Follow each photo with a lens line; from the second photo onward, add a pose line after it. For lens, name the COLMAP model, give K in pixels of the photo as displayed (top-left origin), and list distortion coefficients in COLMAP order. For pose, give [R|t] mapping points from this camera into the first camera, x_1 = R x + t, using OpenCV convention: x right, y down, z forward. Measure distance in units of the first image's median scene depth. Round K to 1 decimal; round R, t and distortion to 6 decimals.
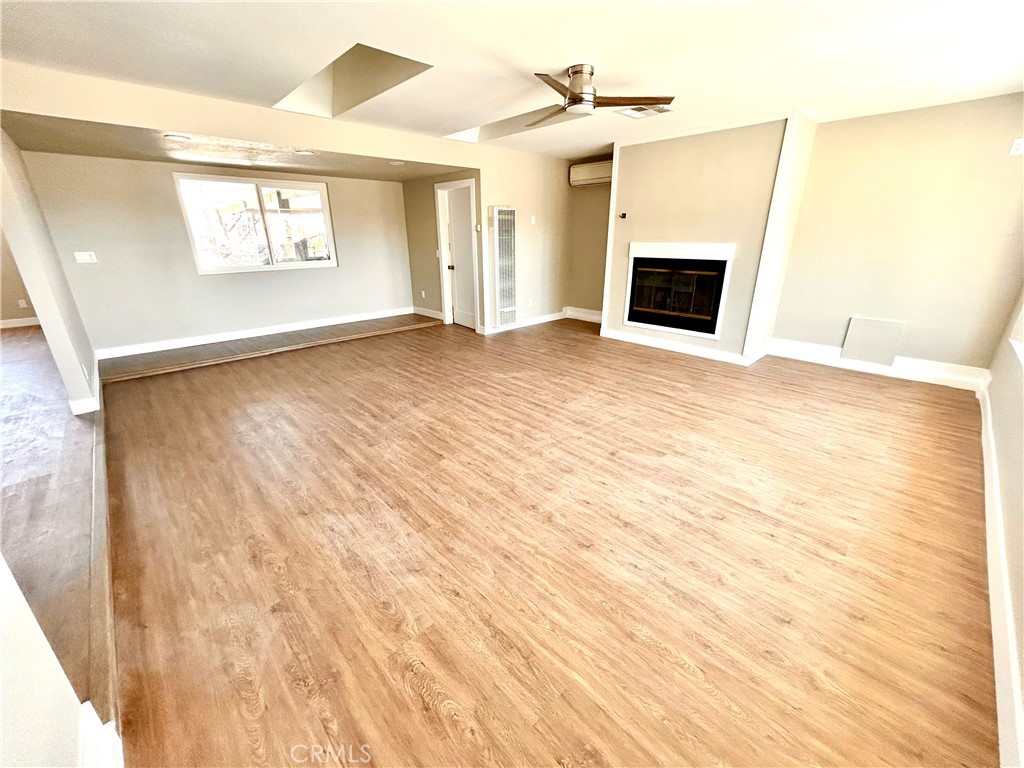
lens RADIAL K [[411.4, 0, 508.3], [0, 411.4, 382.8], [0, 0, 1]] dist [-0.002025, 0.001389]
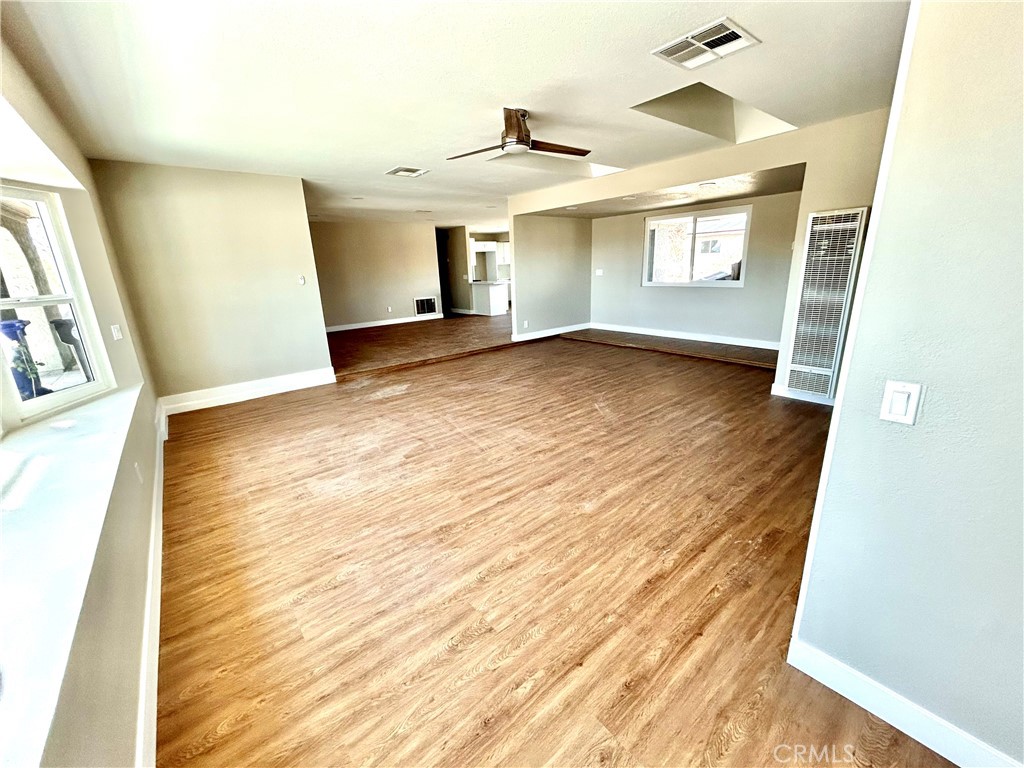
lens RADIAL K [[411.4, 0, 510.5], [0, 411.4, 378.2], [0, 0, 1]] dist [-0.002025, 0.001389]
pose [[-0.076493, 0.274077, -0.958661, 0.926724], [-0.303338, 0.909506, 0.284227, -0.293465], [0.949808, 0.312540, 0.013567, 0.789979]]
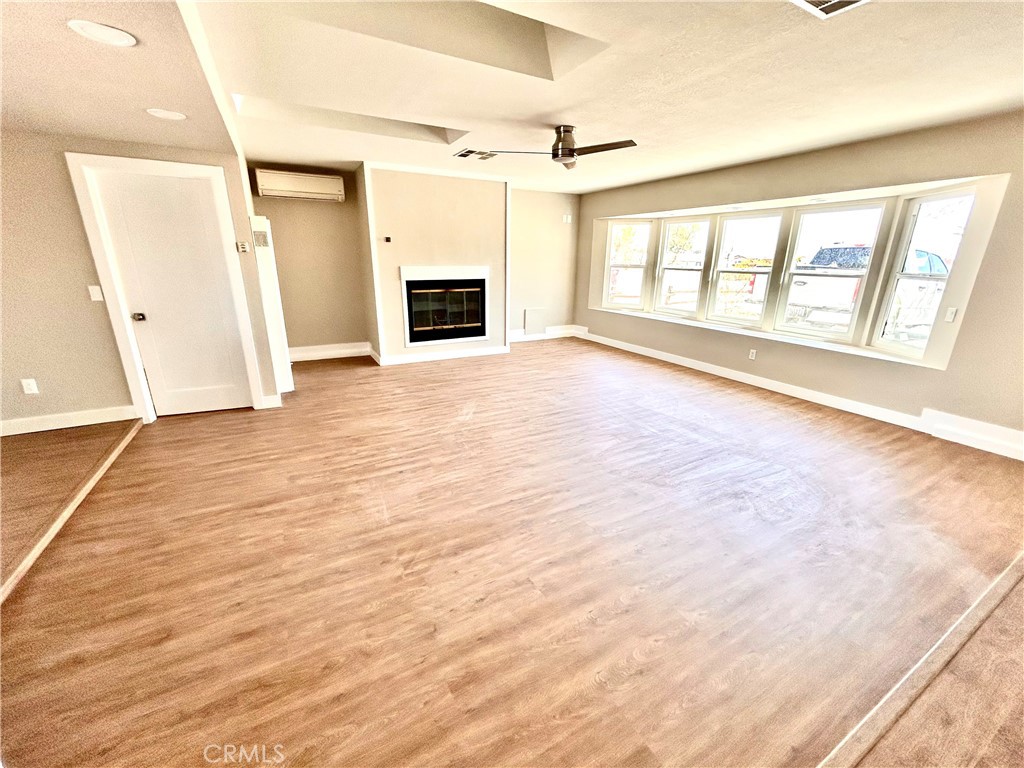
lens RADIAL K [[411.4, 0, 511.6], [0, 411.4, 385.2], [0, 0, 1]] dist [-0.002025, 0.001389]
pose [[0.255305, -0.281879, 0.924859, -0.808242], [0.318893, 0.927581, 0.194679, -0.226867], [-0.912758, 0.245229, 0.326706, 0.620664]]
